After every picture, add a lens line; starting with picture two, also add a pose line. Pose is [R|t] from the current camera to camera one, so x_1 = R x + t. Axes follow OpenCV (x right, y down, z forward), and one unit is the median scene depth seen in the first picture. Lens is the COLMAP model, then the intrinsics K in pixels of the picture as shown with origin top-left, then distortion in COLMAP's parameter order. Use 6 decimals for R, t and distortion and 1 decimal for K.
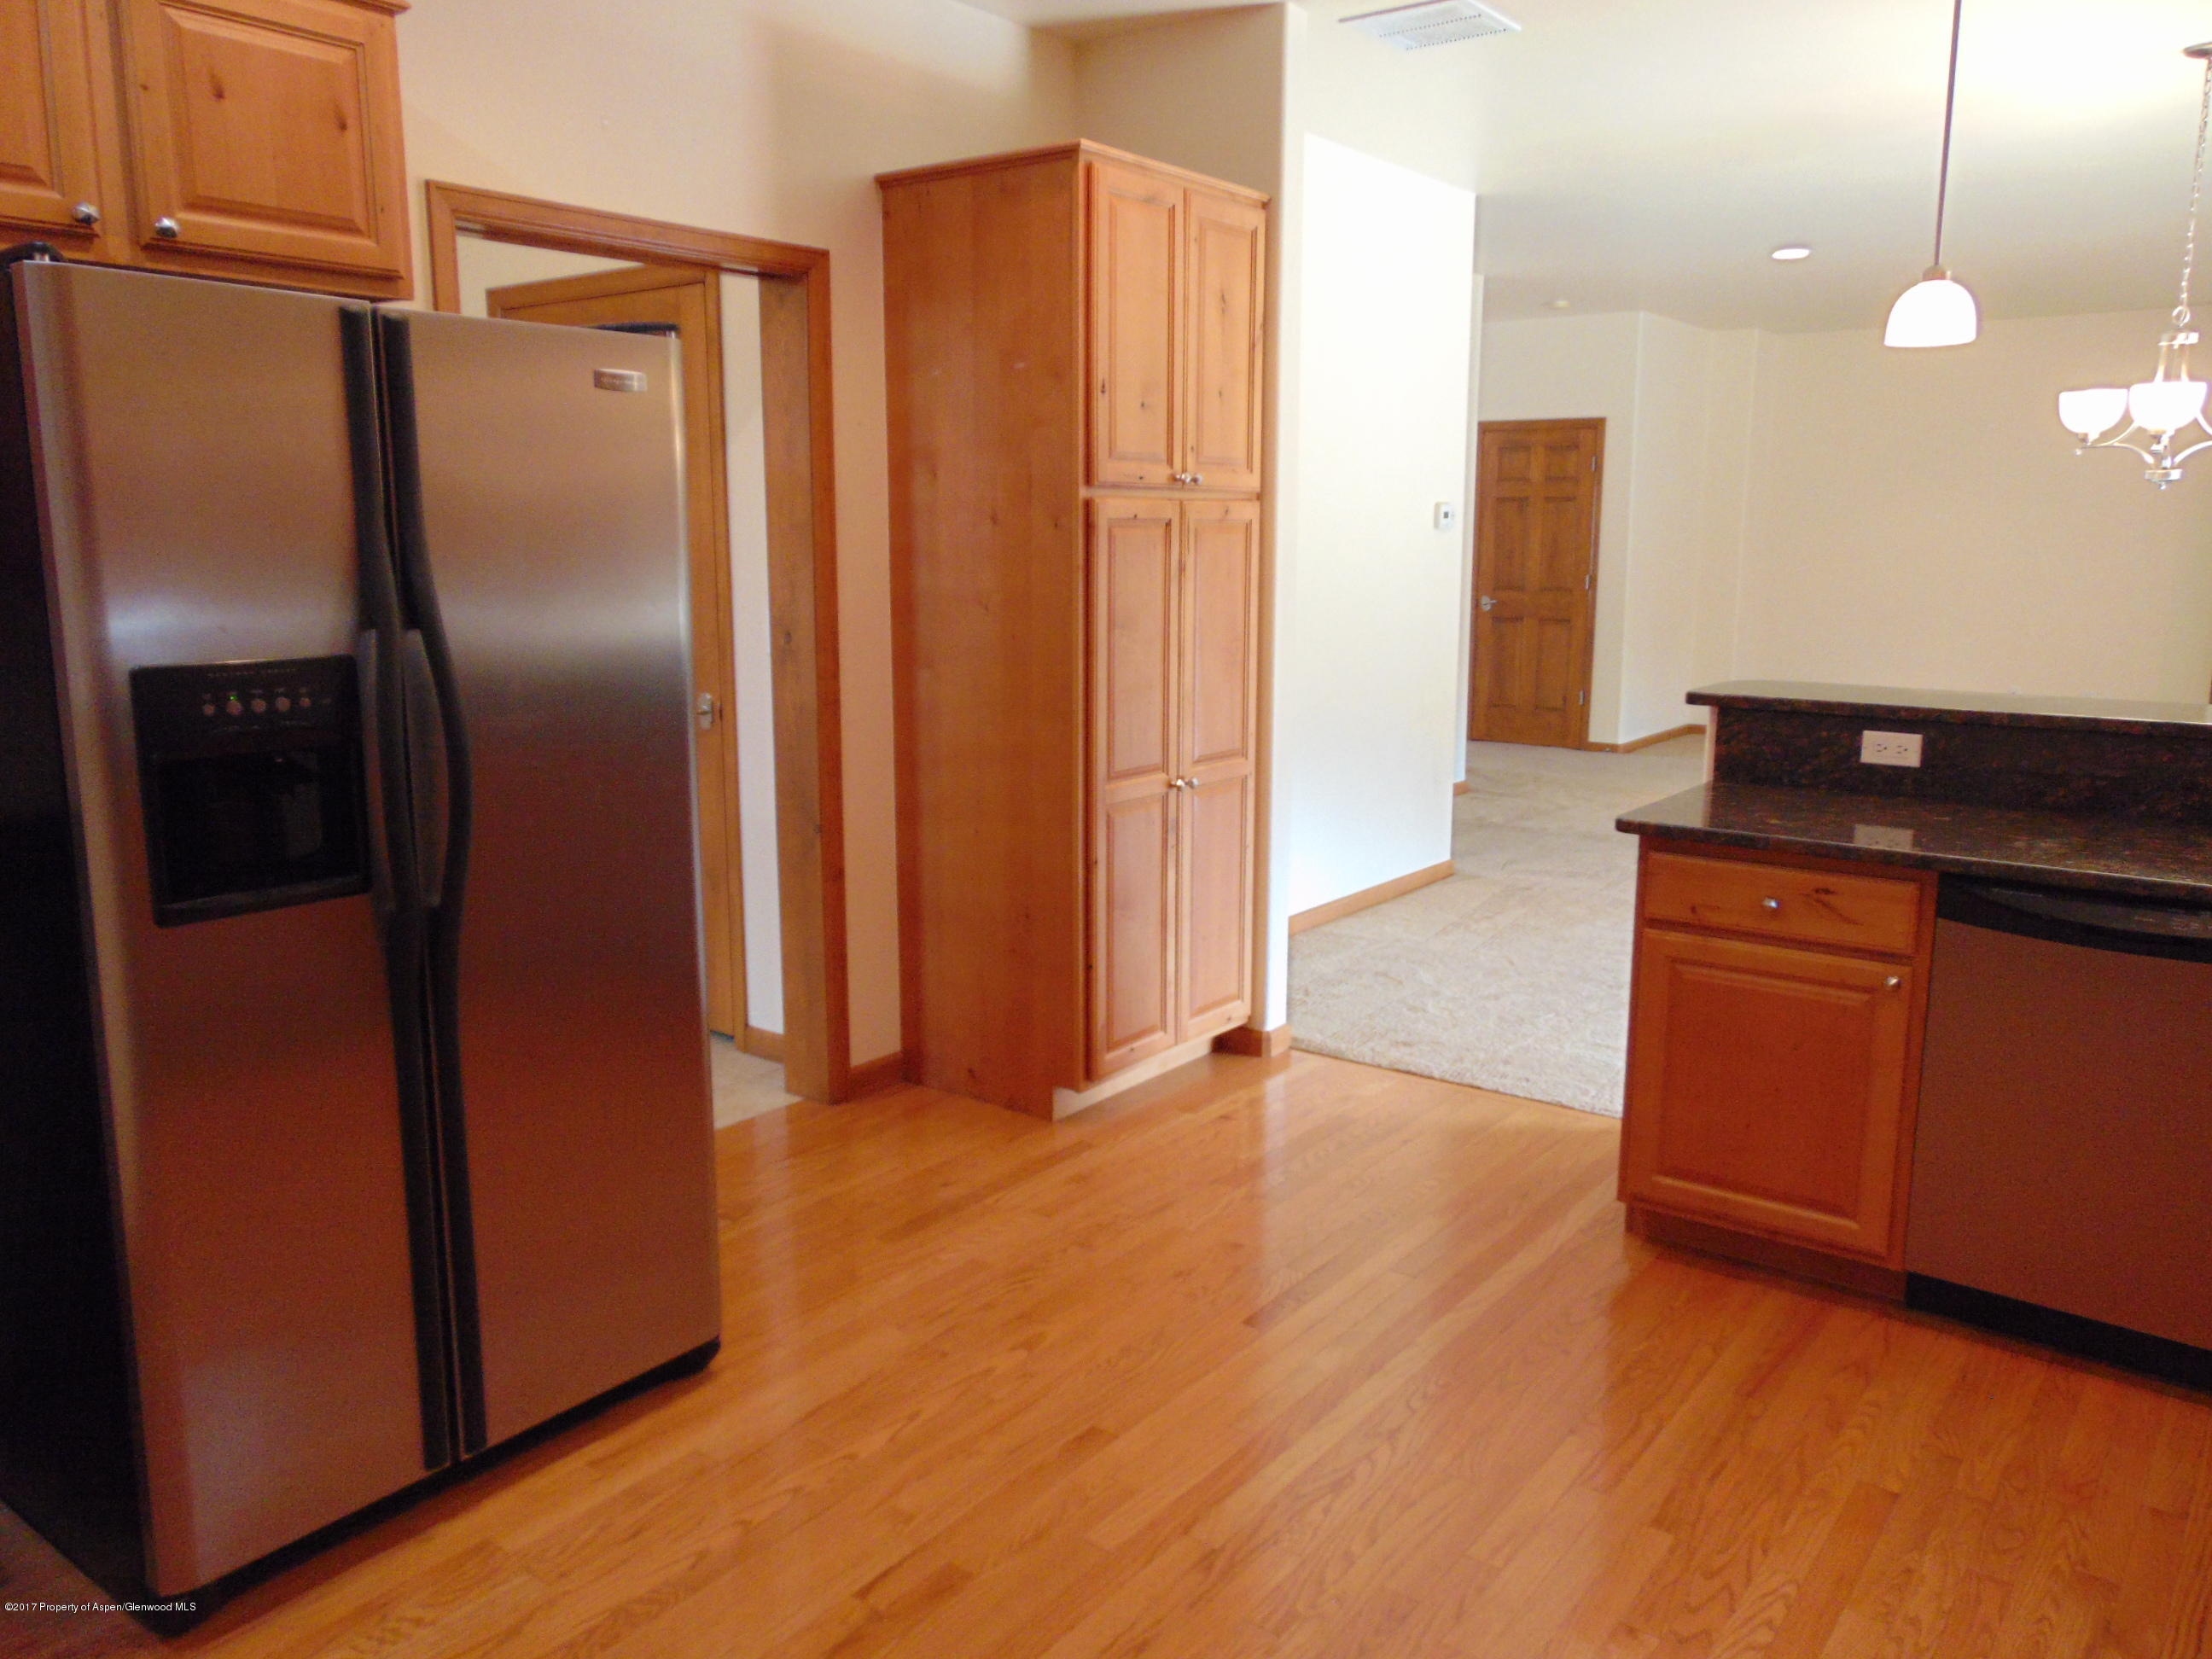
lens RADIAL K [[1643.5, 0, 1102.0], [0, 1643.5, 824.1], [0, 0, 1]] dist [0.008405, 0.010099]
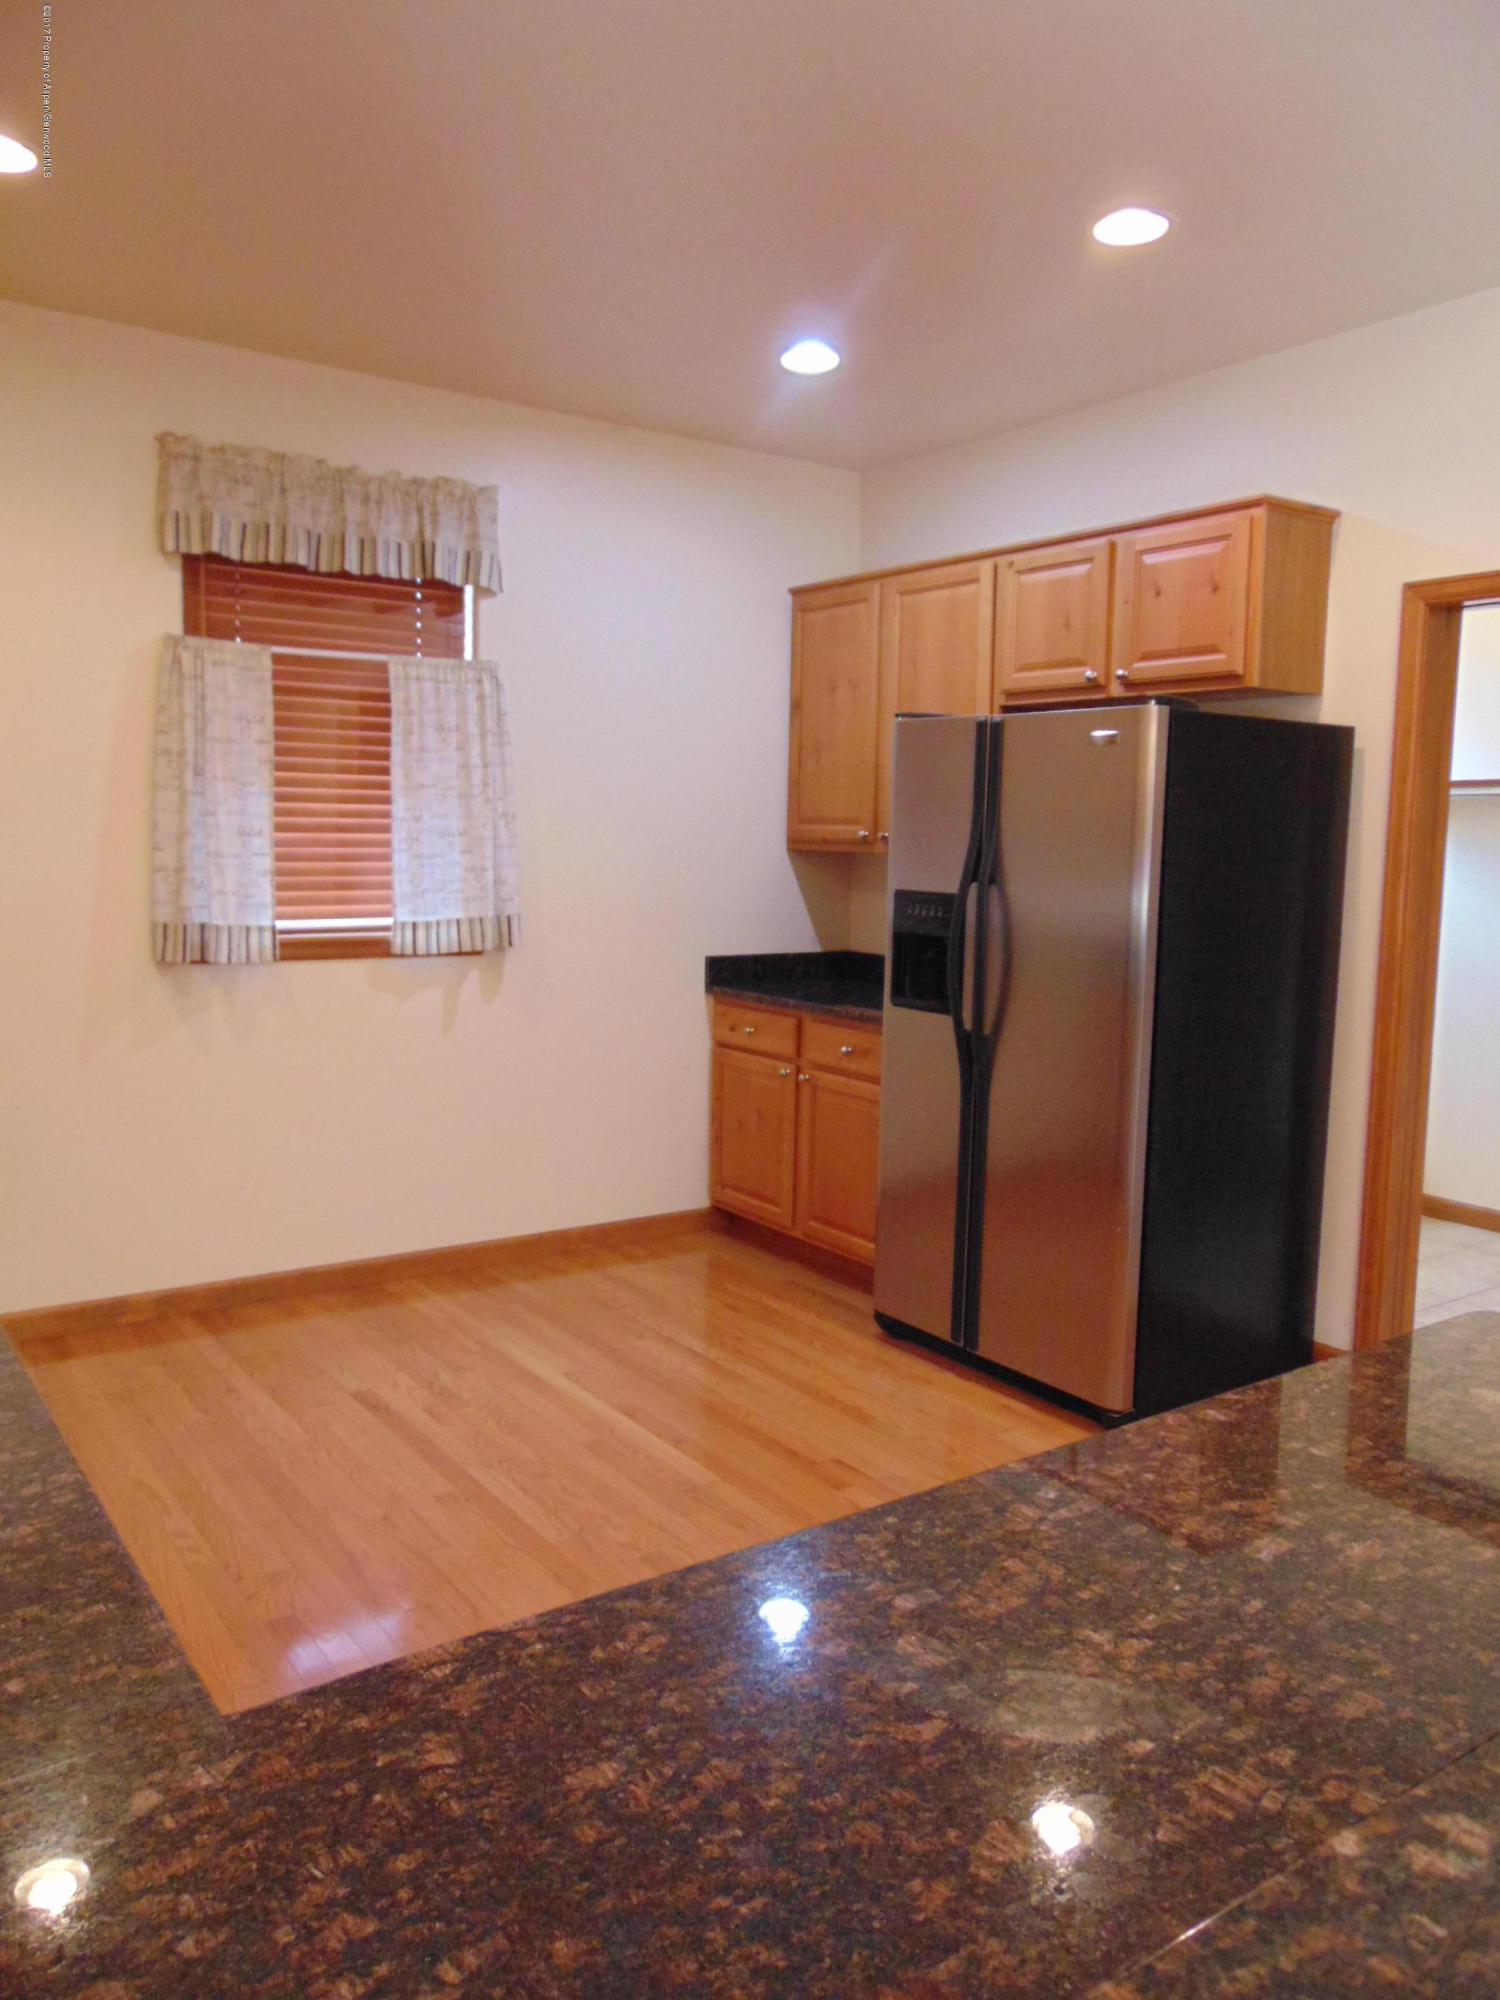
lens RADIAL K [[1486.0, 0, 746.7], [0, 1486.0, 1000.8], [0, 0, 1]] dist [0.008405, 0.010099]
pose [[-0.300395, 0.097731, -0.948795, 1.239059], [-0.191574, 0.968284, 0.160392, -0.201871], [0.934378, 0.229945, -0.272145, 1.196892]]
